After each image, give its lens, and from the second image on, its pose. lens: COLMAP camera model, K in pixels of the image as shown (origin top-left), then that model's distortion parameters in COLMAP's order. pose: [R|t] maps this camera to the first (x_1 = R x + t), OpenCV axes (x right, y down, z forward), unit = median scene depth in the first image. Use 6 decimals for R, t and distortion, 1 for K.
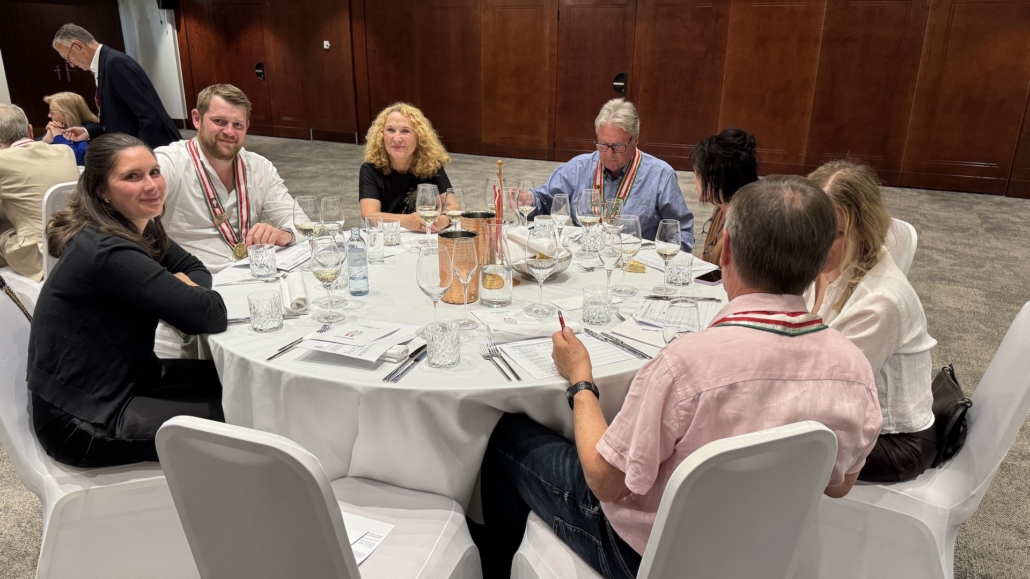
lens RADIAL K [[707.2, 0, 516.8], [0, 707.2, 288.9], [0, 0, 1]] dist [0.050069, -0.073357]
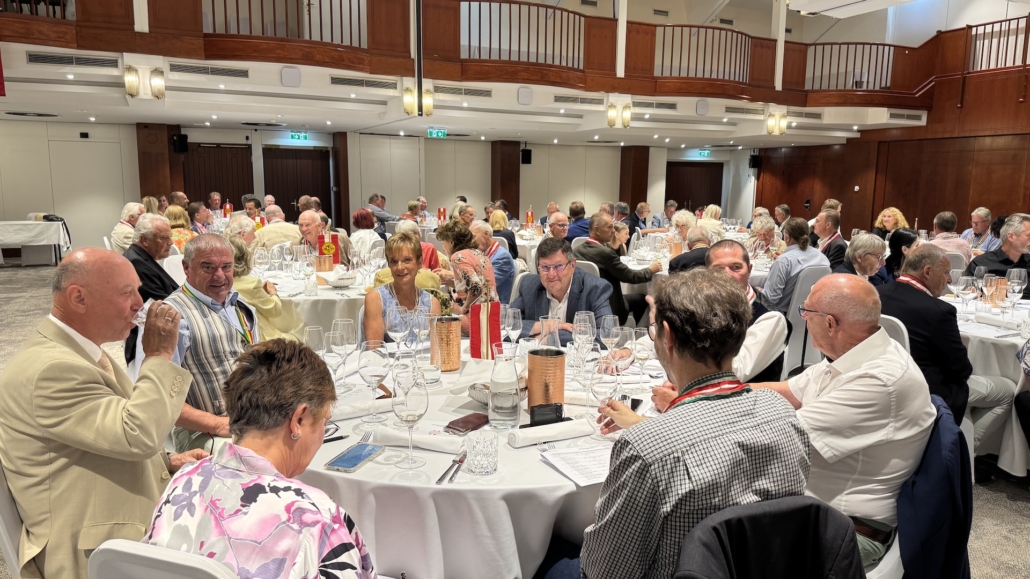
lens RADIAL K [[707.2, 0, 518.4], [0, 707.2, 286.1], [0, 0, 1]] dist [0.050069, -0.073357]
pose [[0.781707, 0.084769, -0.617858, 0.149303], [-0.200523, 0.972274, -0.120306, 0.221419], [0.590529, 0.217939, 0.777032, -0.664391]]
